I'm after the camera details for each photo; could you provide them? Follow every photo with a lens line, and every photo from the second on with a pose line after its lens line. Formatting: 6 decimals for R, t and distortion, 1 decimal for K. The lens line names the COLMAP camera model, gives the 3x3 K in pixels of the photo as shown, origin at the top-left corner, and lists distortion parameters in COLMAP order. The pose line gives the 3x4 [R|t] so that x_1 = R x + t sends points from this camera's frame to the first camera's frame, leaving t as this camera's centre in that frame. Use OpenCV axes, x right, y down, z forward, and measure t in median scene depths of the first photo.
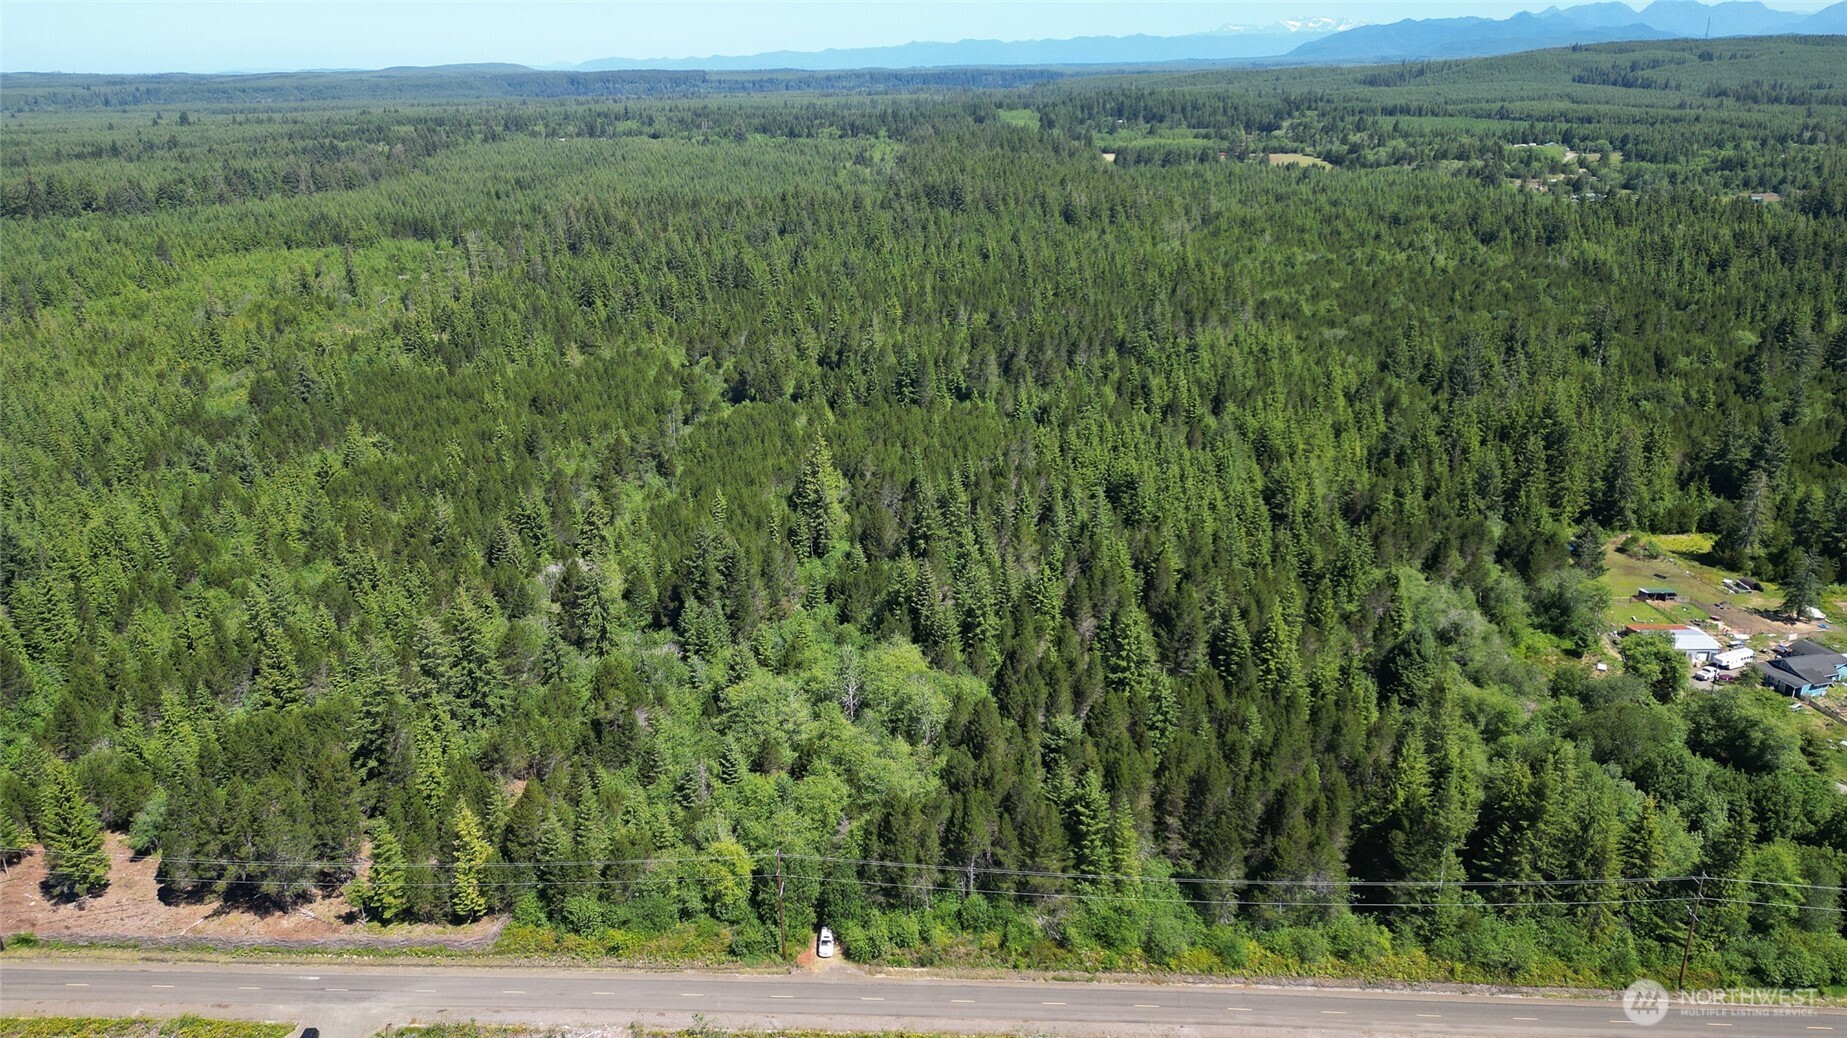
lens RADIAL K [[1277.2, 0, 927.8], [0, 1277.2, 513.3], [0, 0, 1]] dist [0.079949, -0.085287]
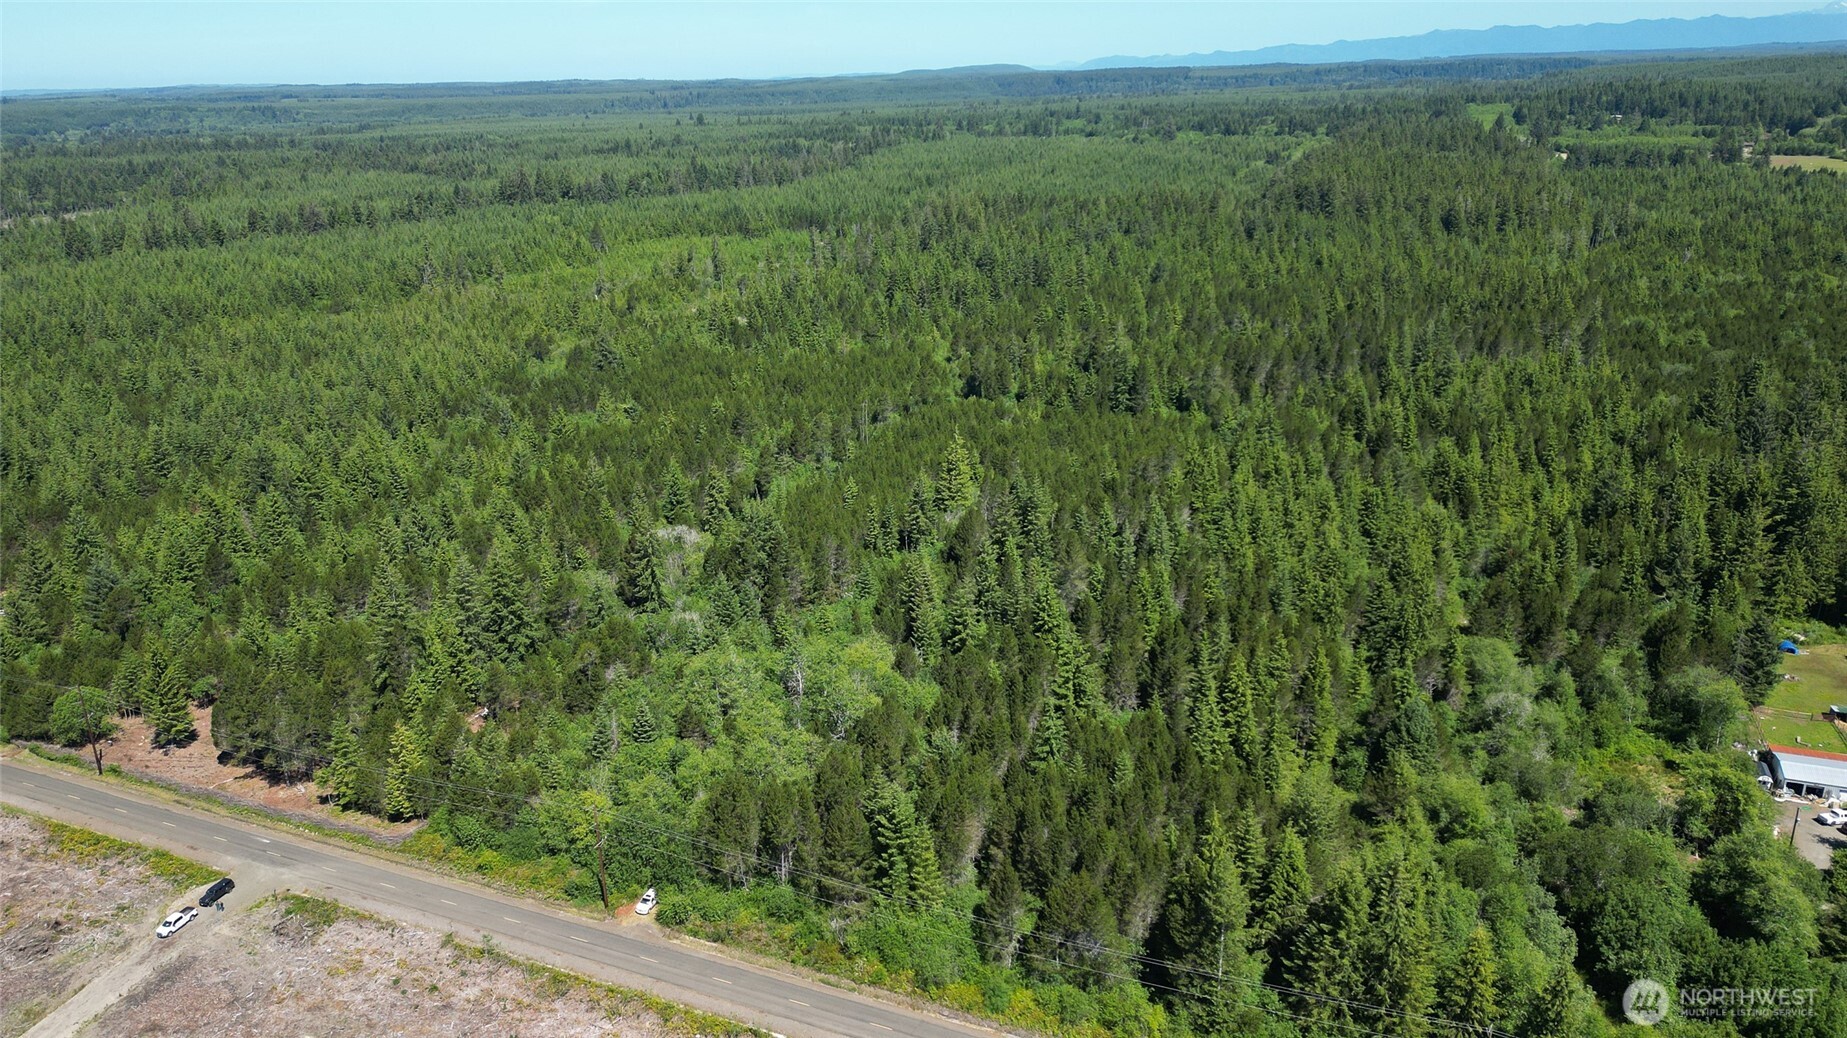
lens RADIAL K [[1277.2, 0, 927.8], [0, 1277.2, 513.3], [0, 0, 1]] dist [0.079949, -0.085287]
pose [[0.935114, 0.104705, -0.338523, 0.407601], [-0.103973, 0.994372, 0.020350, -0.027146], [0.338749, 0.016168, 0.940738, 0.062506]]
